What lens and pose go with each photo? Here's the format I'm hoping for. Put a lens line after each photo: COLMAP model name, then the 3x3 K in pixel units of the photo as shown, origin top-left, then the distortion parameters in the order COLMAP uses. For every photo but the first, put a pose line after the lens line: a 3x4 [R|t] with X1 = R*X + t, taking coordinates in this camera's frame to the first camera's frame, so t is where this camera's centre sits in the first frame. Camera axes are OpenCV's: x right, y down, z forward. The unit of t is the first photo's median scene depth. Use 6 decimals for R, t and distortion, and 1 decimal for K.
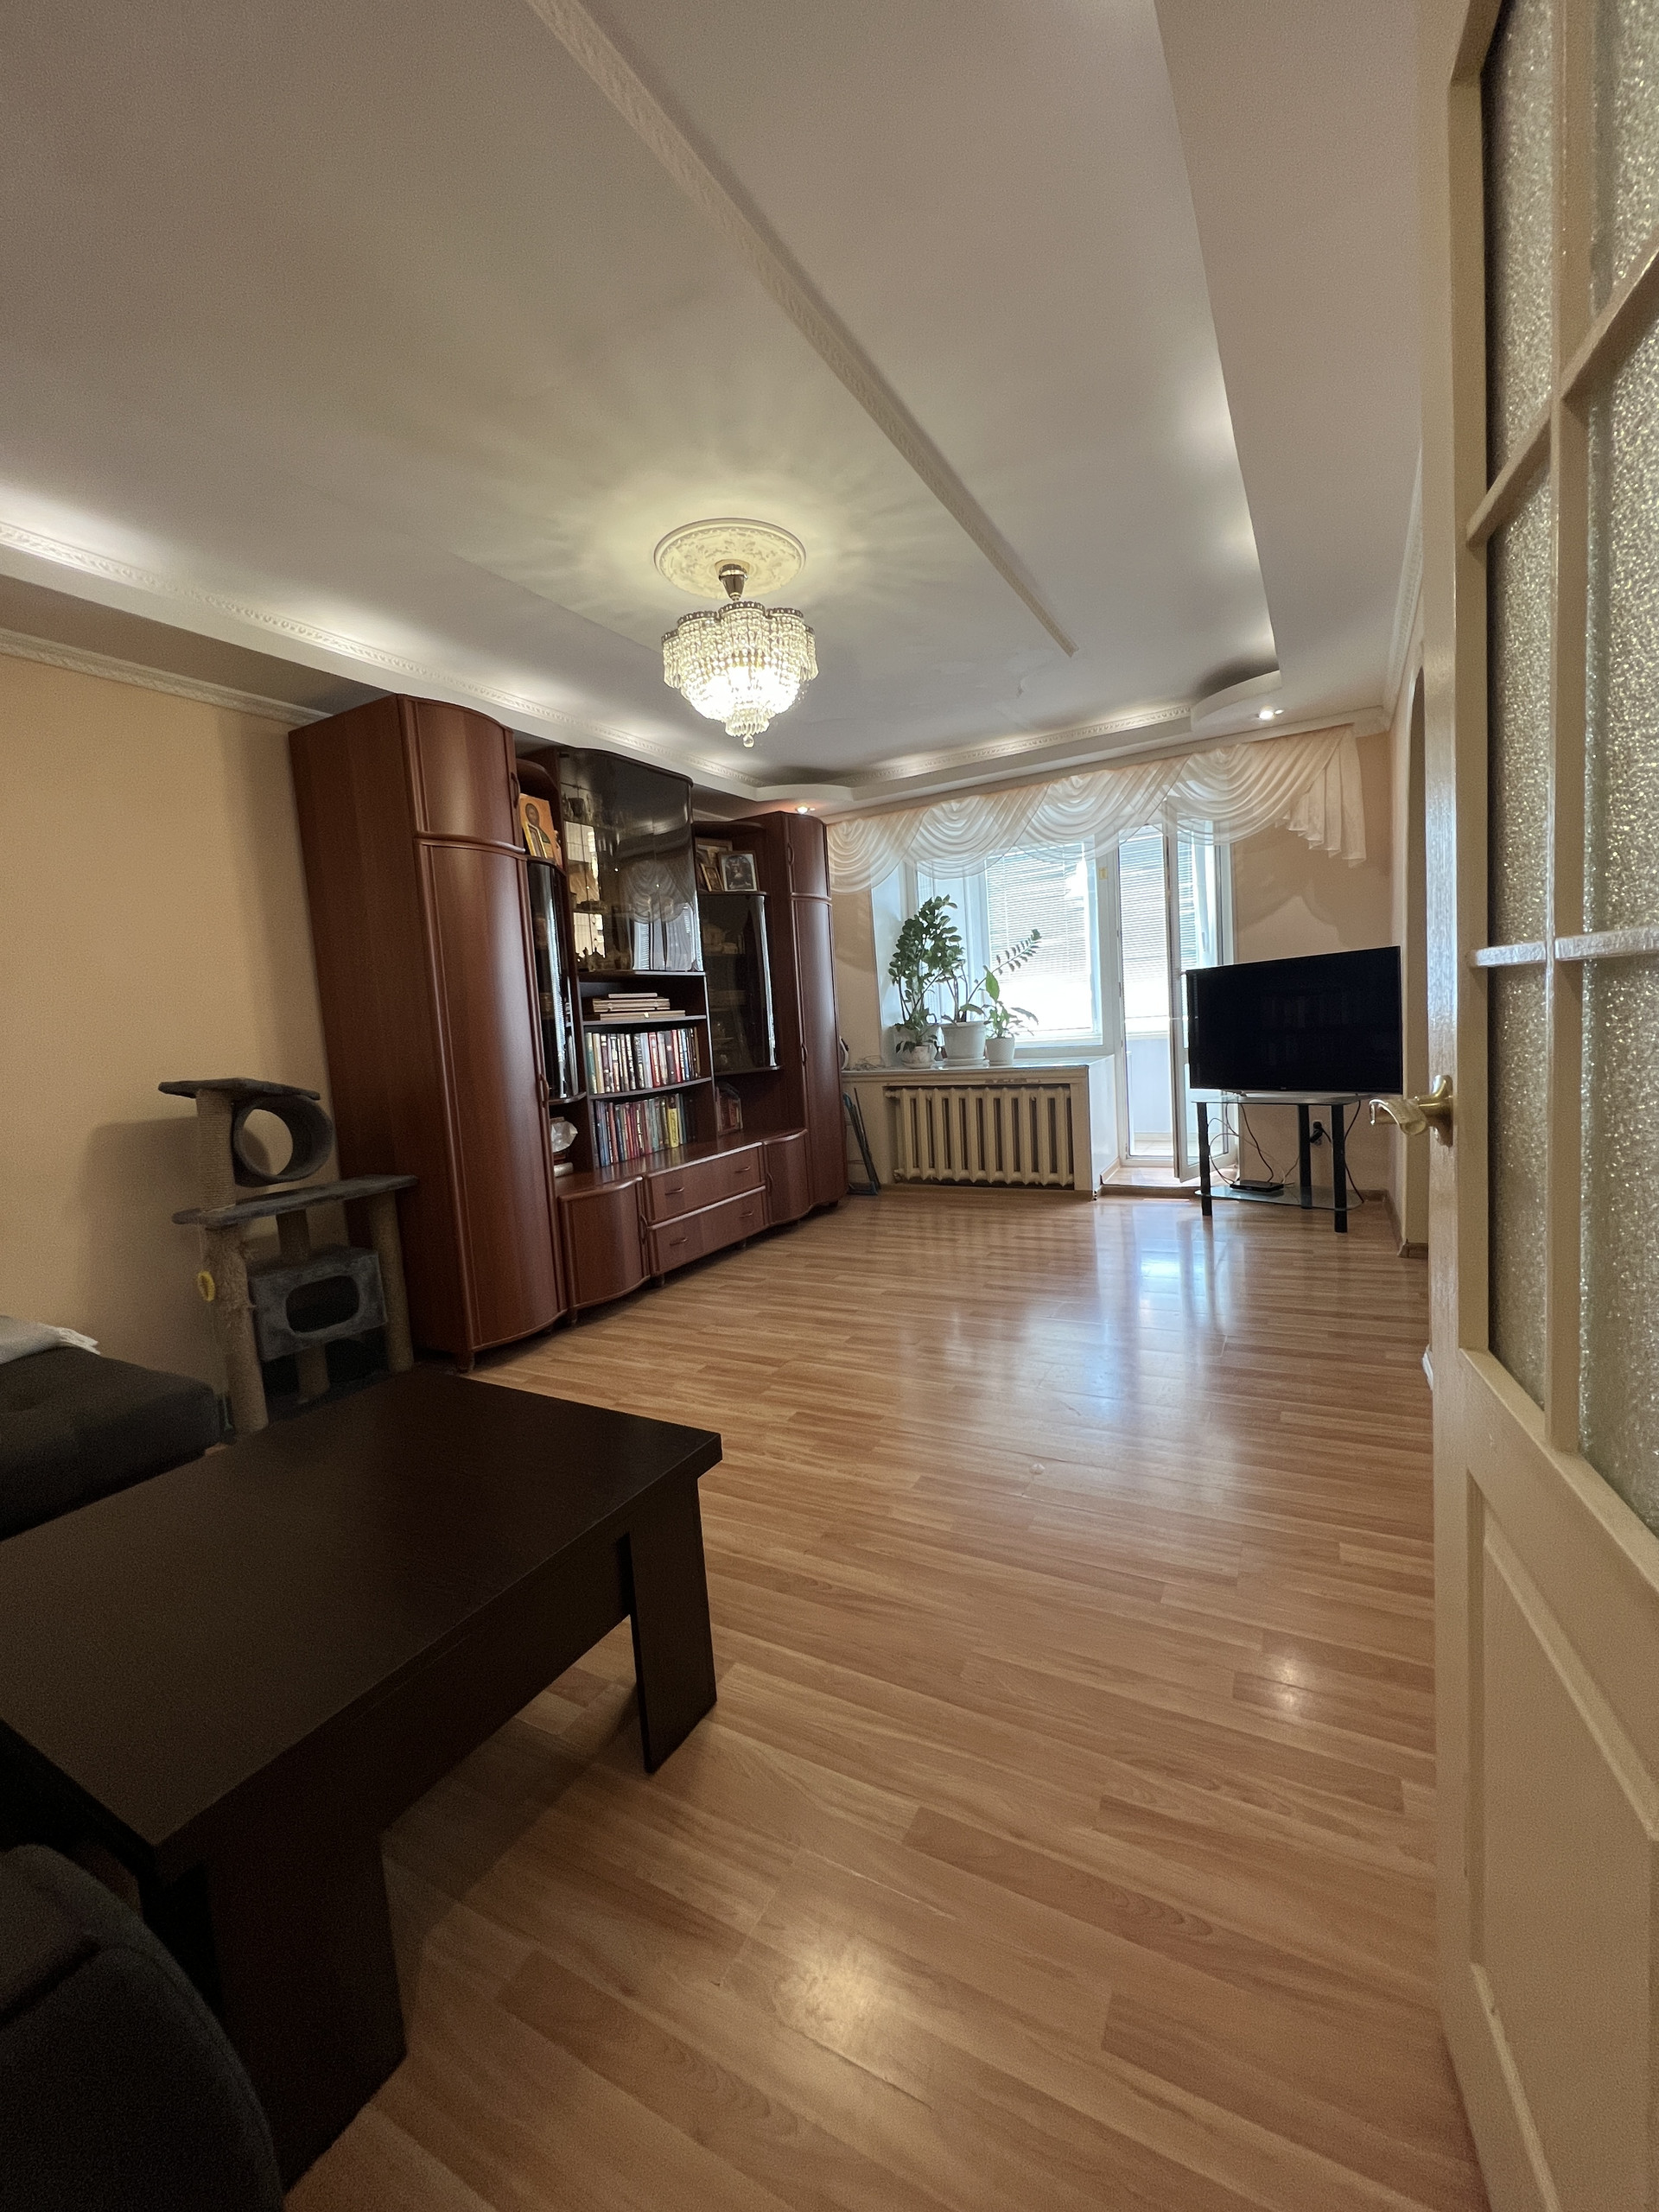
lens RADIAL K [[889.3, 0, 835.3], [0, 889.3, 1100.8], [0, 0, 1]] dist [-0.003564, 0.000674]
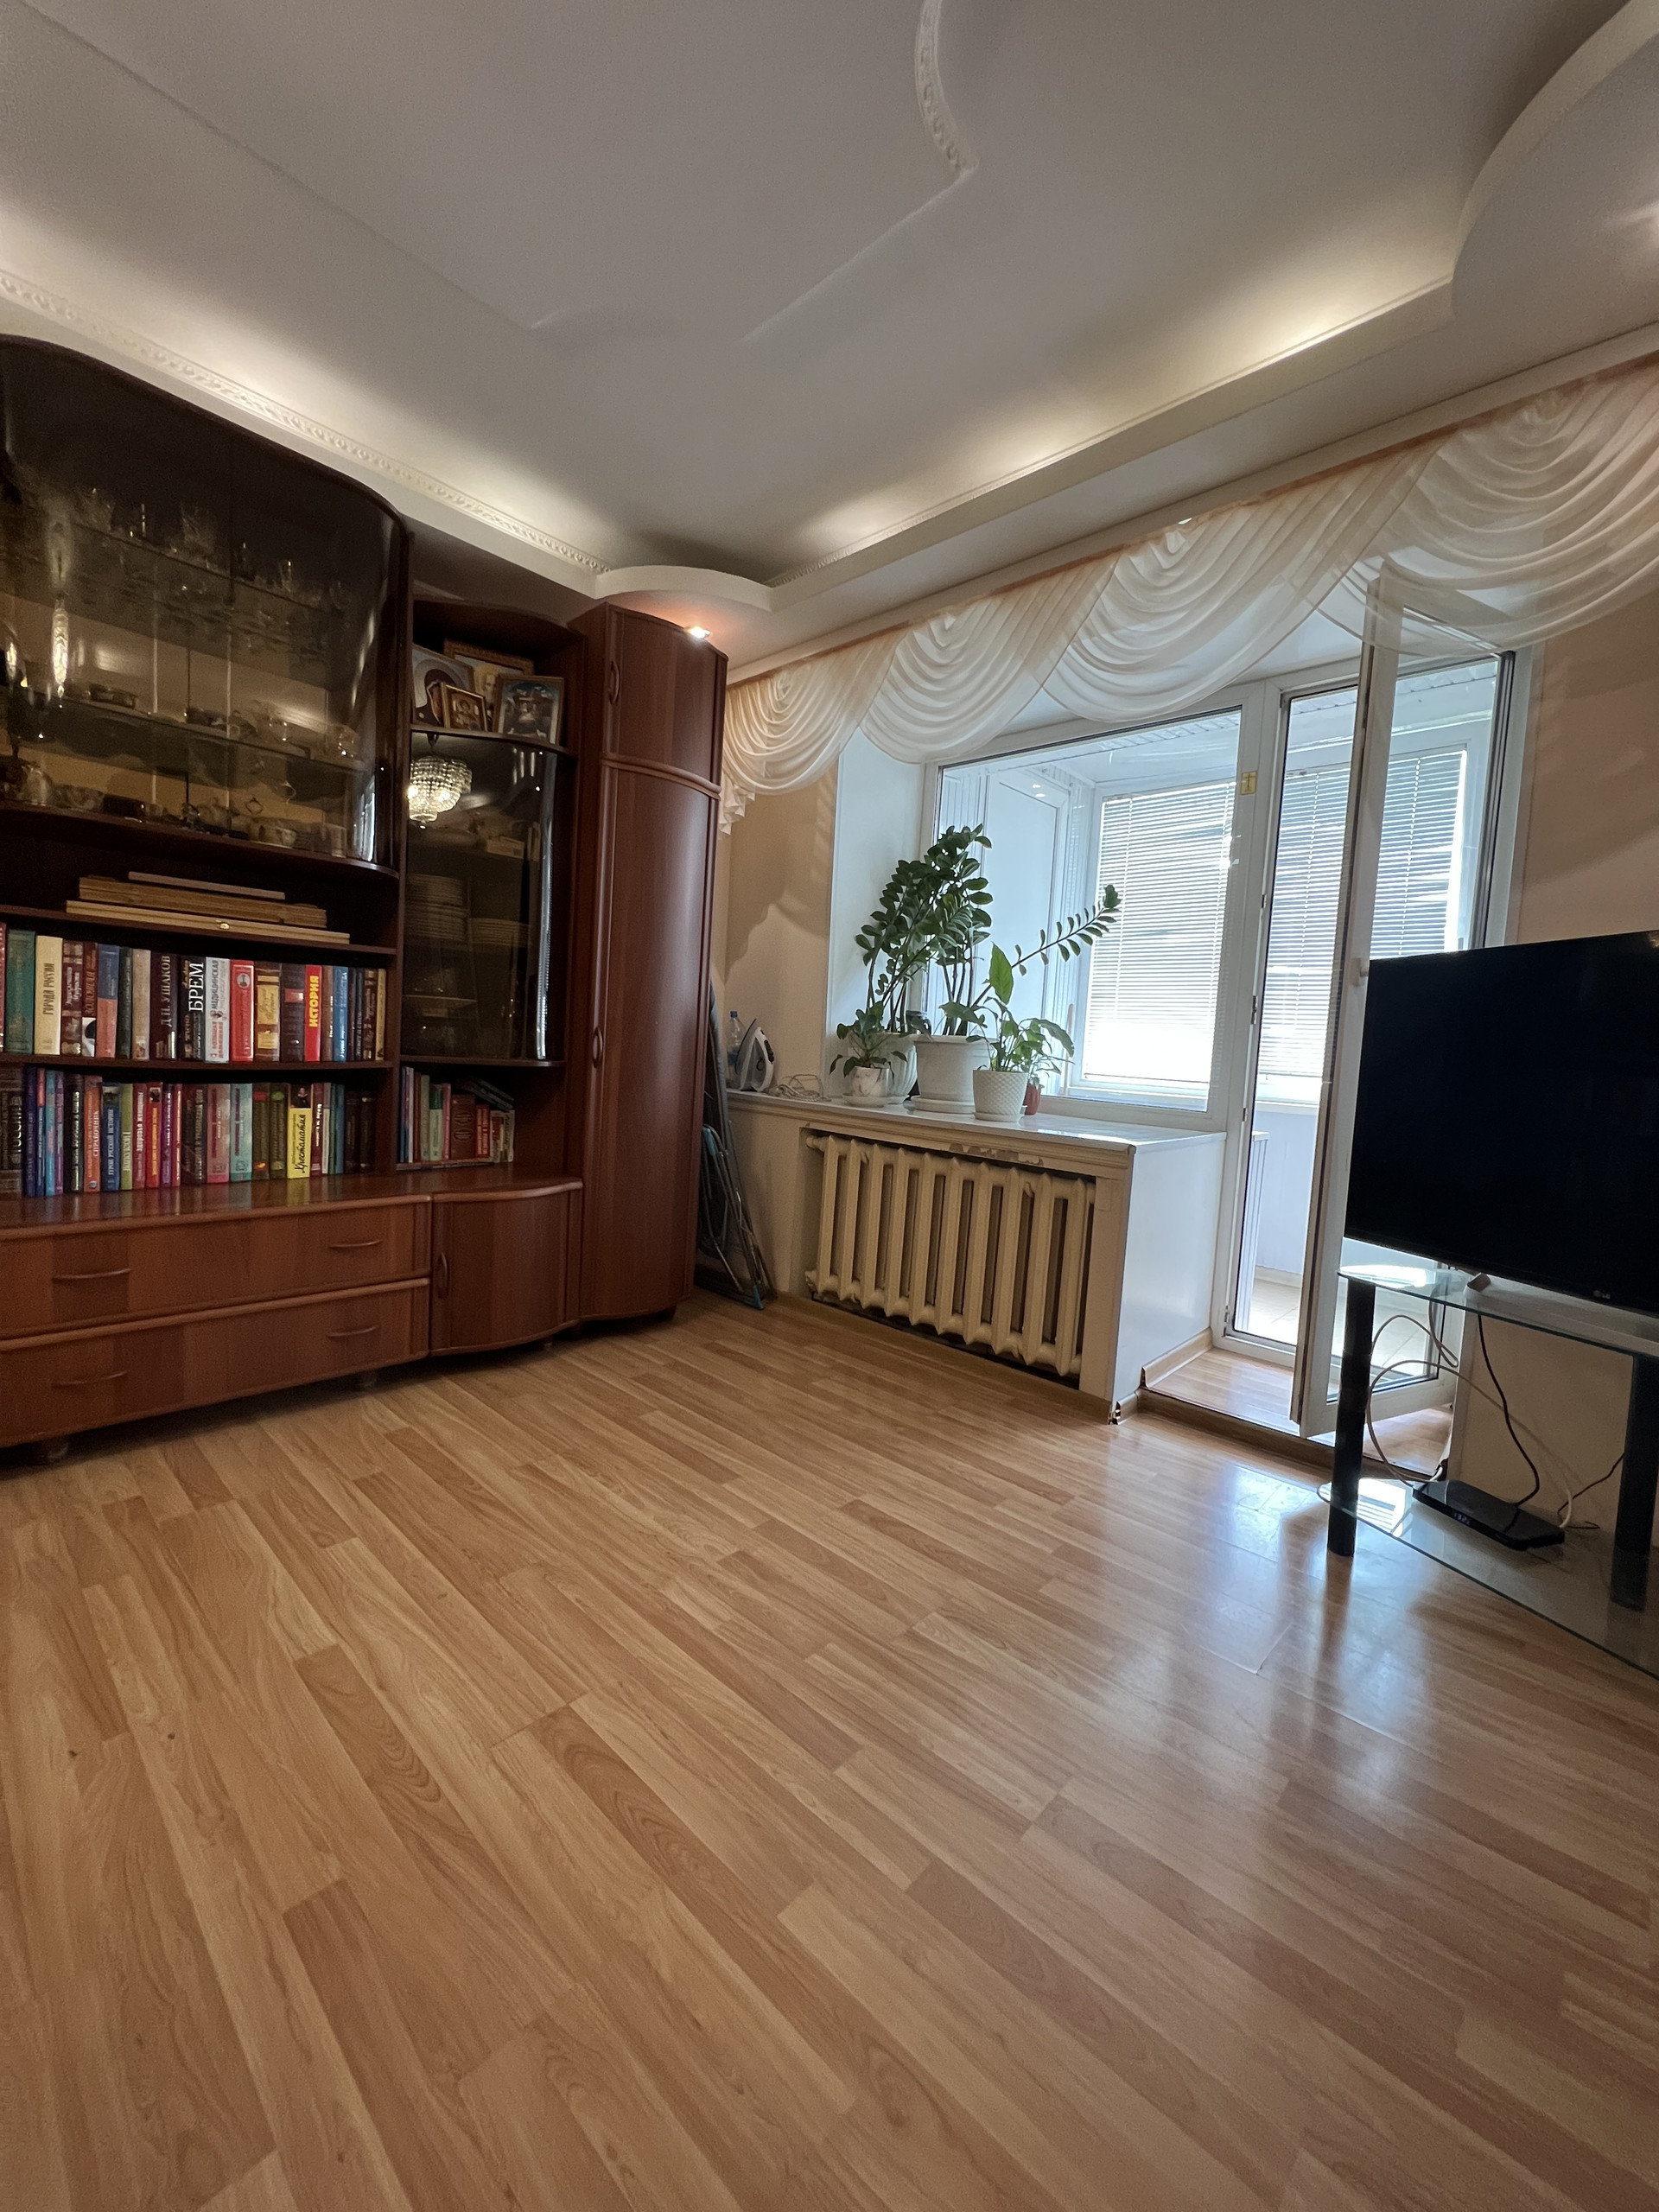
lens RADIAL K [[889.3, 0, 836.5], [0, 889.3, 1099.5], [0, 0, 1]] dist [-0.003564, 0.000674]
pose [[0.961630, 0.141817, -0.234853, 0.256172], [-0.148411, 0.988869, -0.010554, -0.038473], [0.230742, 0.045004, 0.971974, 0.527954]]
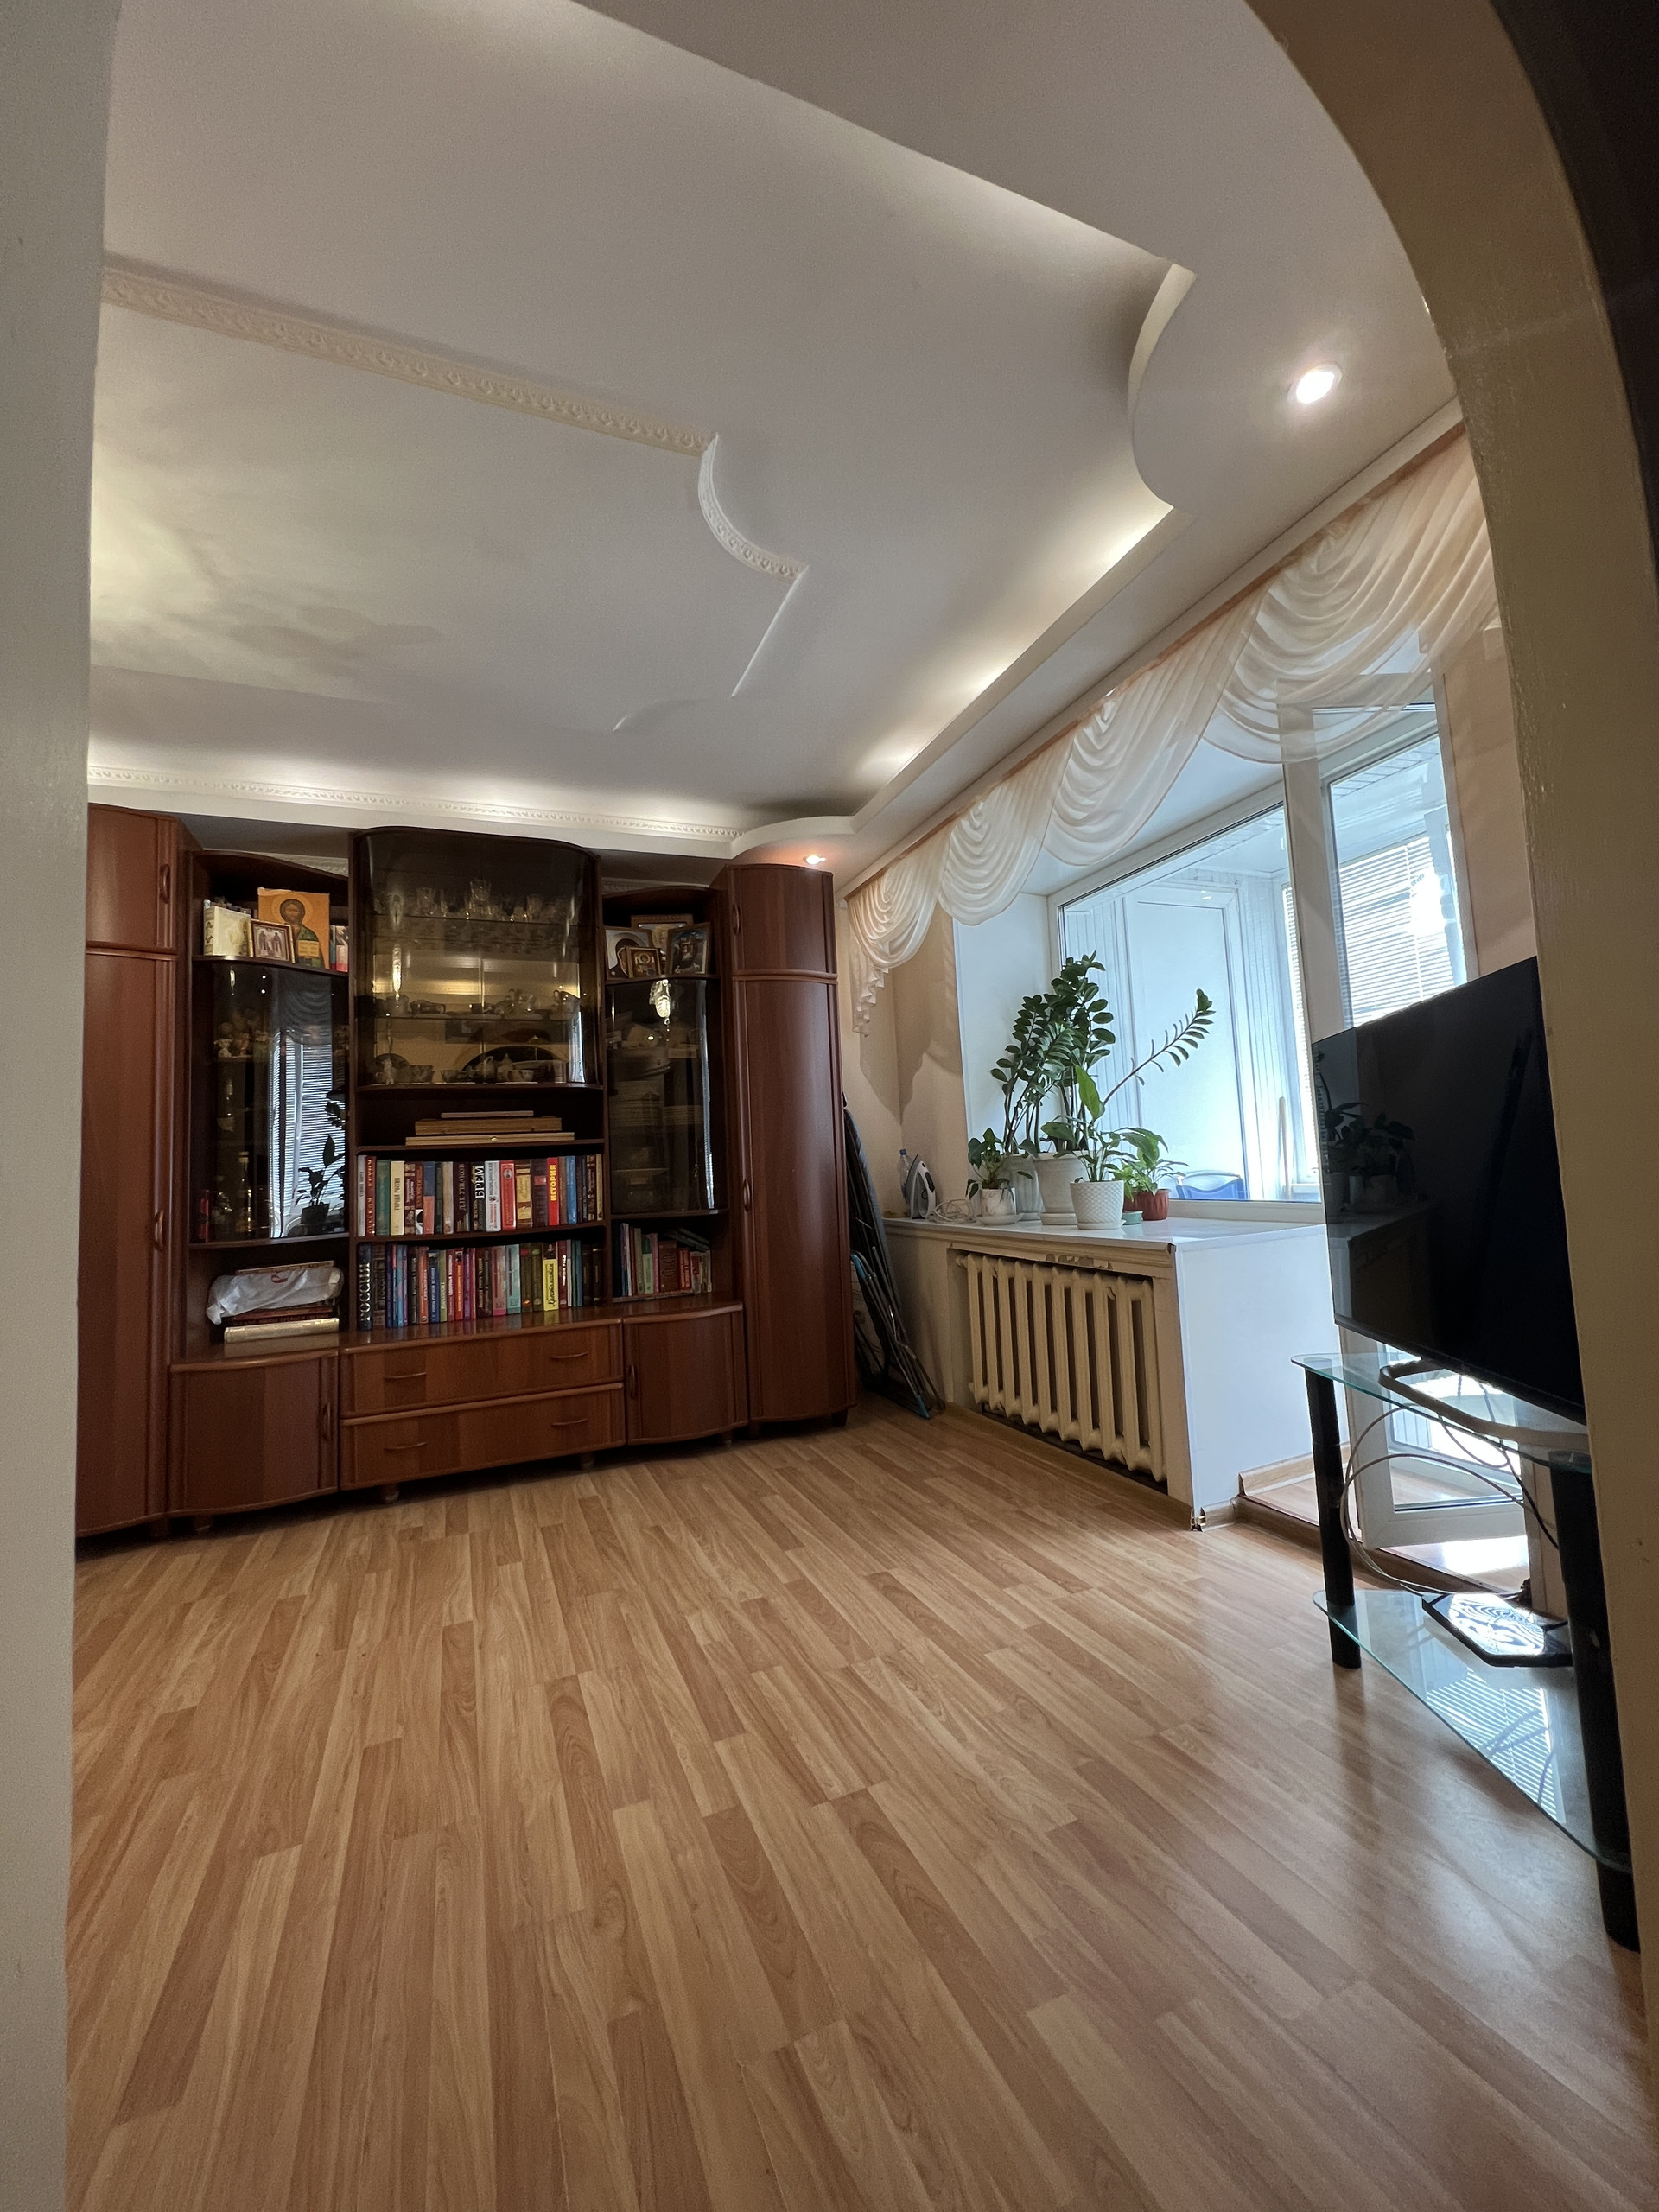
lens RADIAL K [[889.3, 0, 834.6], [0, 889.3, 1098.9], [0, 0, 1]] dist [-0.003564, 0.000674]
pose [[0.784088, -0.018934, -0.620361, 0.478903], [-0.063179, 0.991908, -0.110127, -0.058160], [0.617426, 0.125543, 0.776546, 0.520817]]
